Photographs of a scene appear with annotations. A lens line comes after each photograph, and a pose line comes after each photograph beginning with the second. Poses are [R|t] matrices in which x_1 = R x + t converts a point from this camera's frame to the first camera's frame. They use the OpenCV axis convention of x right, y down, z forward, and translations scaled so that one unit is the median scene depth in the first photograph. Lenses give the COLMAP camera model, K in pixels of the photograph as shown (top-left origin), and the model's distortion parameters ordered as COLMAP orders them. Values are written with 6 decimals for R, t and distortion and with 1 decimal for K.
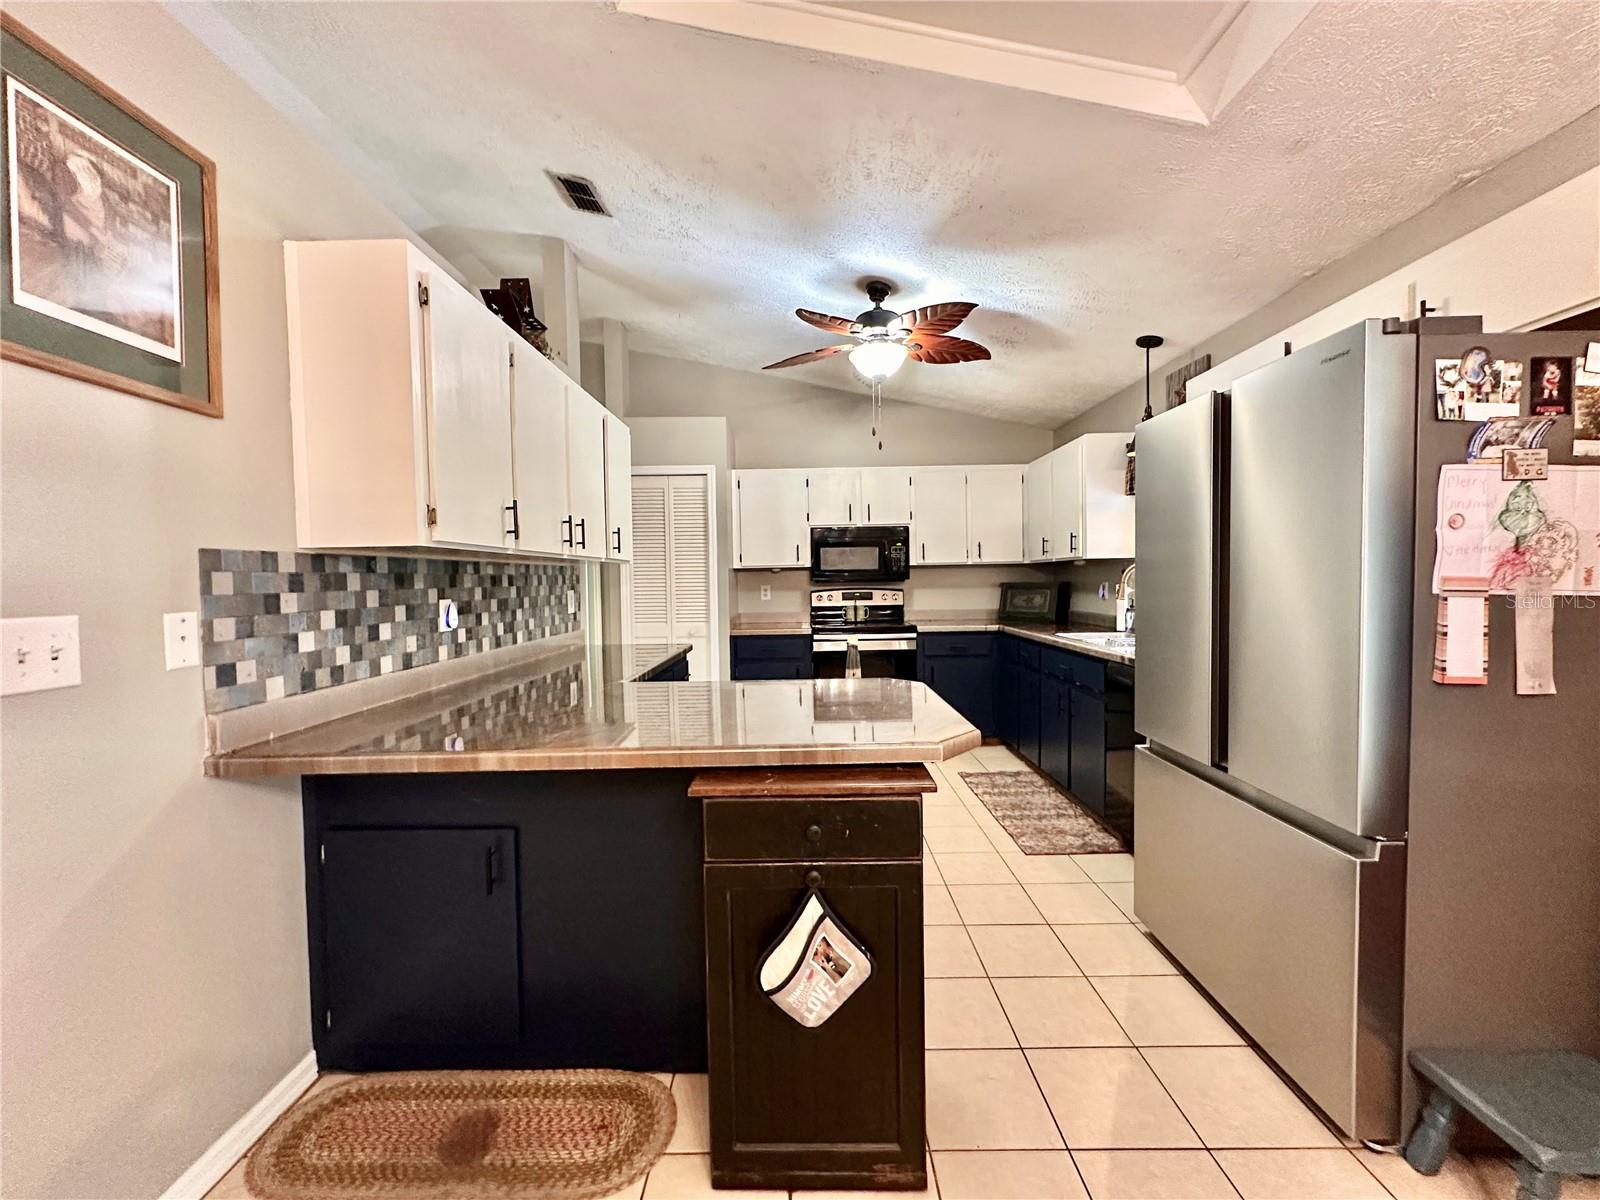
lens RADIAL K [[637.5, 0, 794.6], [0, 637.5, 599.3], [0, 0, 1]] dist [-0.000118, 0.000251]
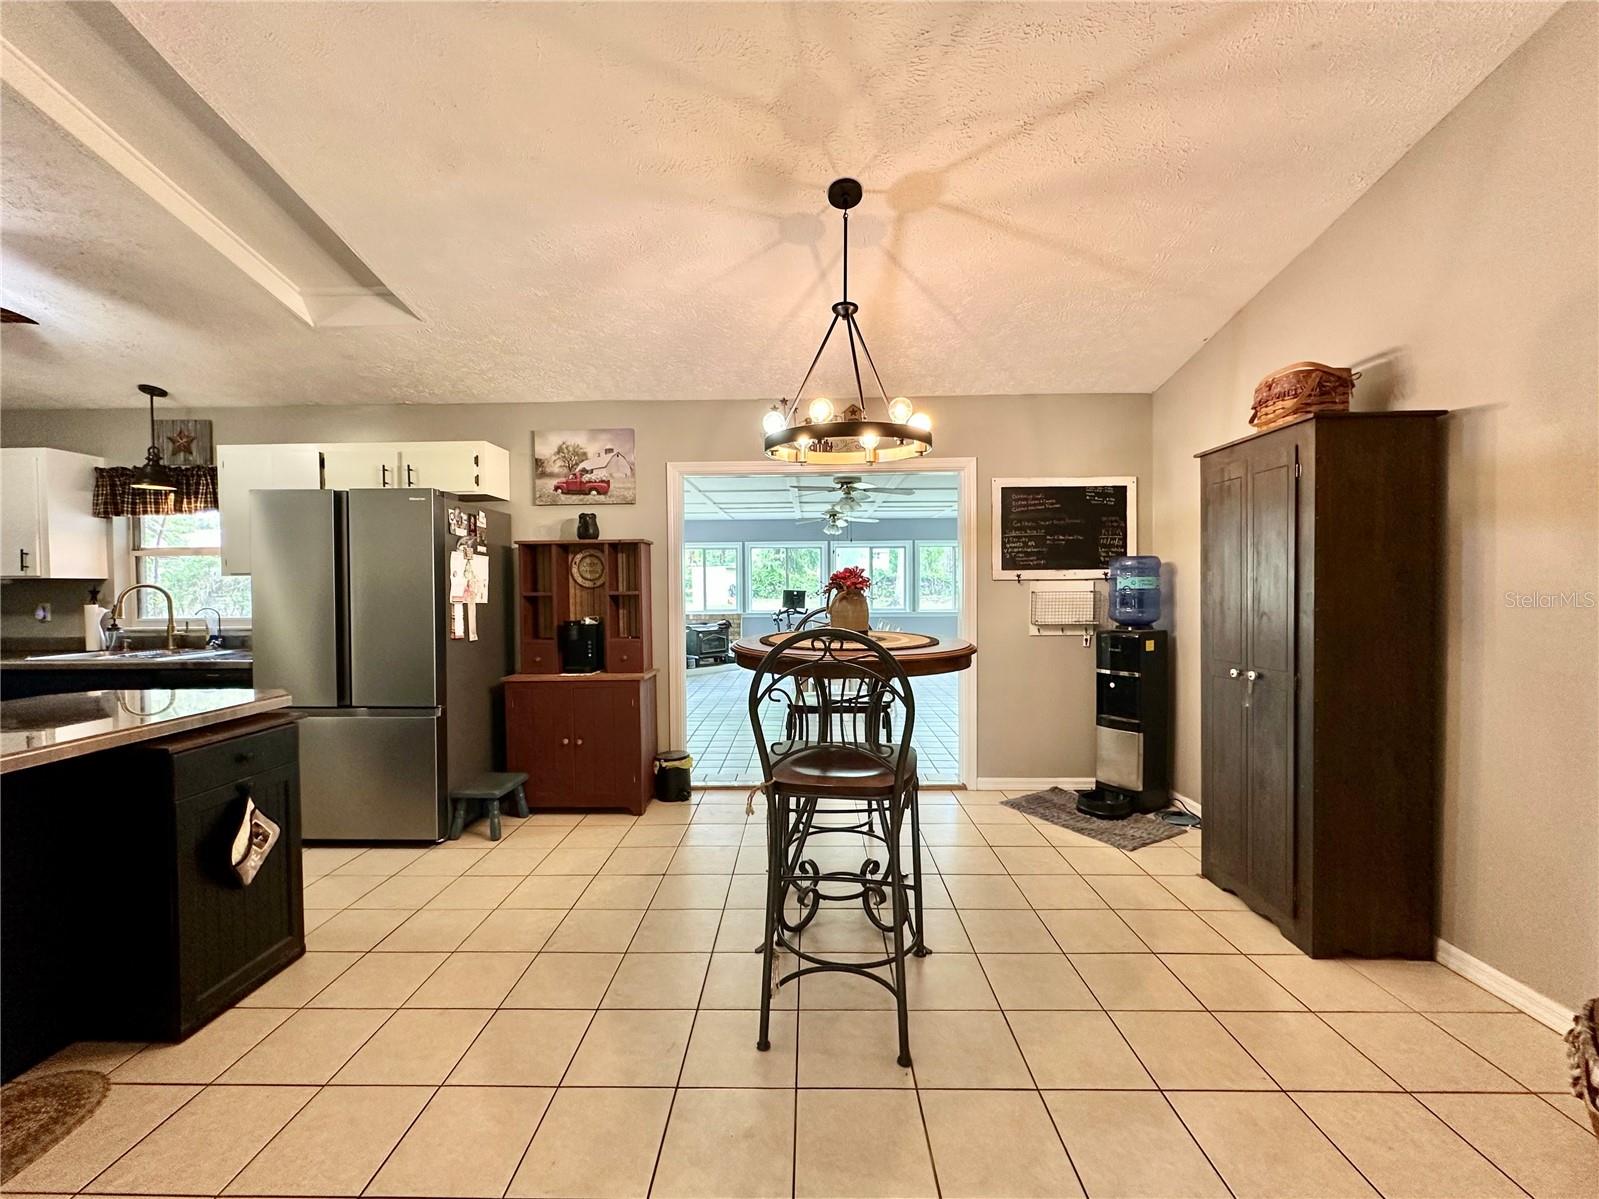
lens RADIAL K [[637.1, 0, 794.1], [0, 637.1, 598.8], [0, 0, 1]] dist [-0.000118, 0.000251]
pose [[0.010942, -0.003811, 0.999933, -0.478209], [0.038659, 0.999247, 0.003386, 0.006409], [-0.999193, 0.038620, 0.011081, -0.119339]]
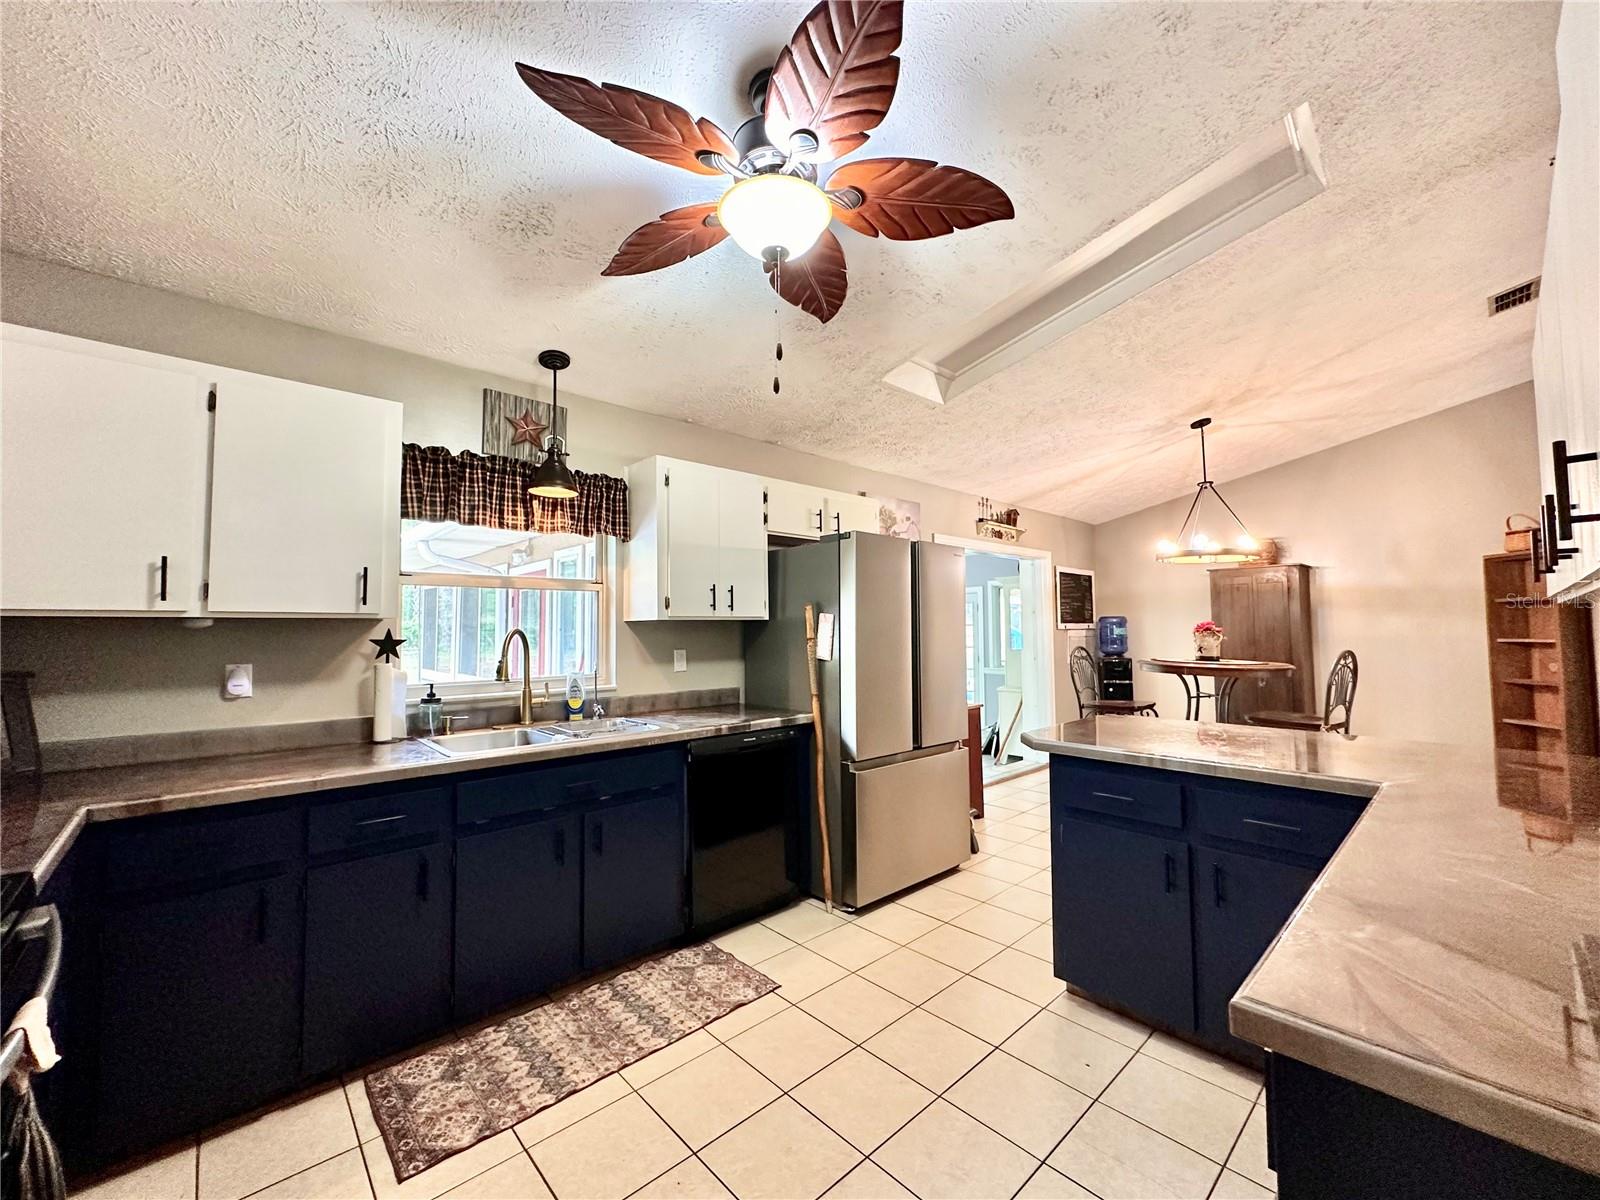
lens RADIAL K [[640.9, 0, 802.2], [0, 640.9, 600.1], [0, 0, 1]] dist [0.000299, 0.000437]
pose [[-0.687731, 0.058970, 0.723566, -0.202023], [0.042768, 0.998255, -0.040706, -0.041786], [-0.724704, 0.002951, -0.689054, 1.126965]]
